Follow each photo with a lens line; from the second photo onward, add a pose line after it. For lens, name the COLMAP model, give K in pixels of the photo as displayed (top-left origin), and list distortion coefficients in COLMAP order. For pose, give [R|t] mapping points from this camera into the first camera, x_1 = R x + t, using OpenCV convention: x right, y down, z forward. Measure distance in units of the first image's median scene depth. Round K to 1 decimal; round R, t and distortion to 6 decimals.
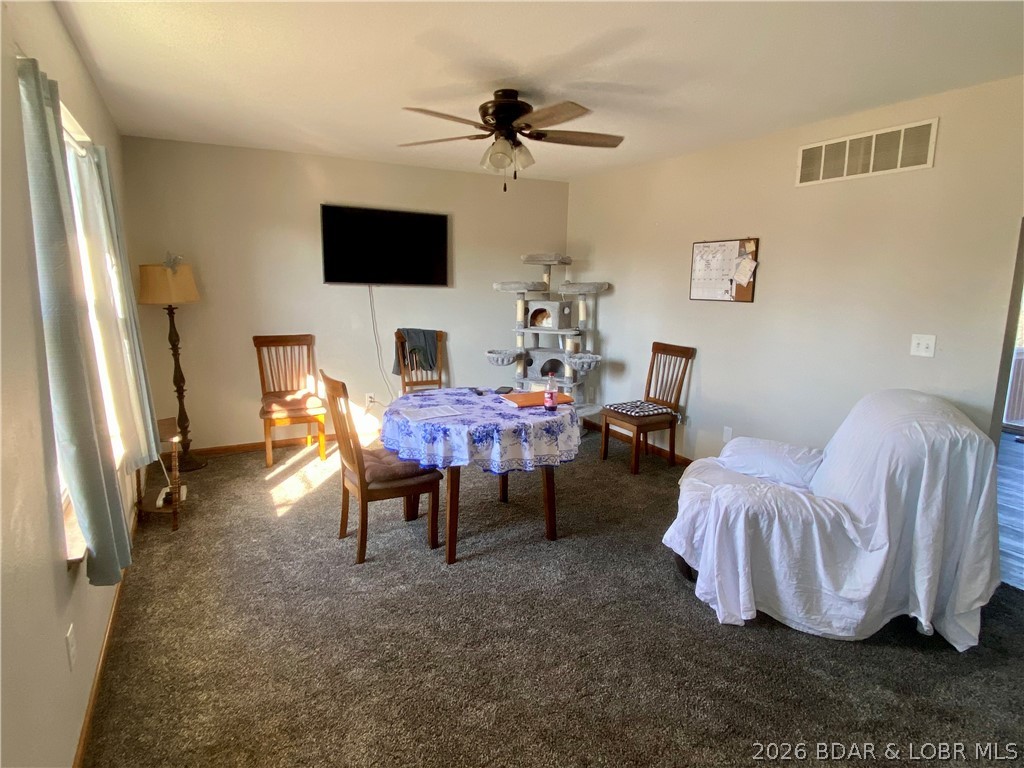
lens RADIAL K [[590.2, 0, 509.6], [0, 590.2, 384.8], [0, 0, 1]] dist [0.017439, -0.004826]
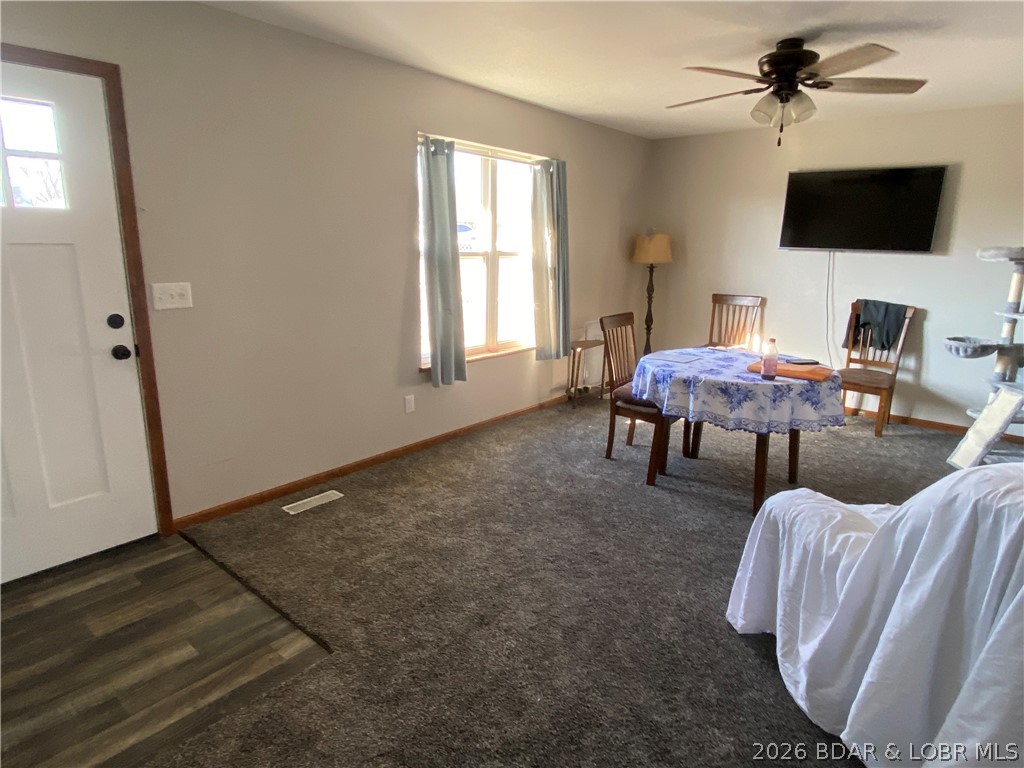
lens RADIAL K [[590.2, 0, 491.0], [0, 590.2, 382.1], [0, 0, 1]] dist [0.017439, -0.004826]
pose [[0.360432, 0.209930, -0.908855, 0.754711], [-0.173337, 0.972449, 0.155877, -0.024674], [0.916539, 0.101356, 0.386890, 0.213622]]
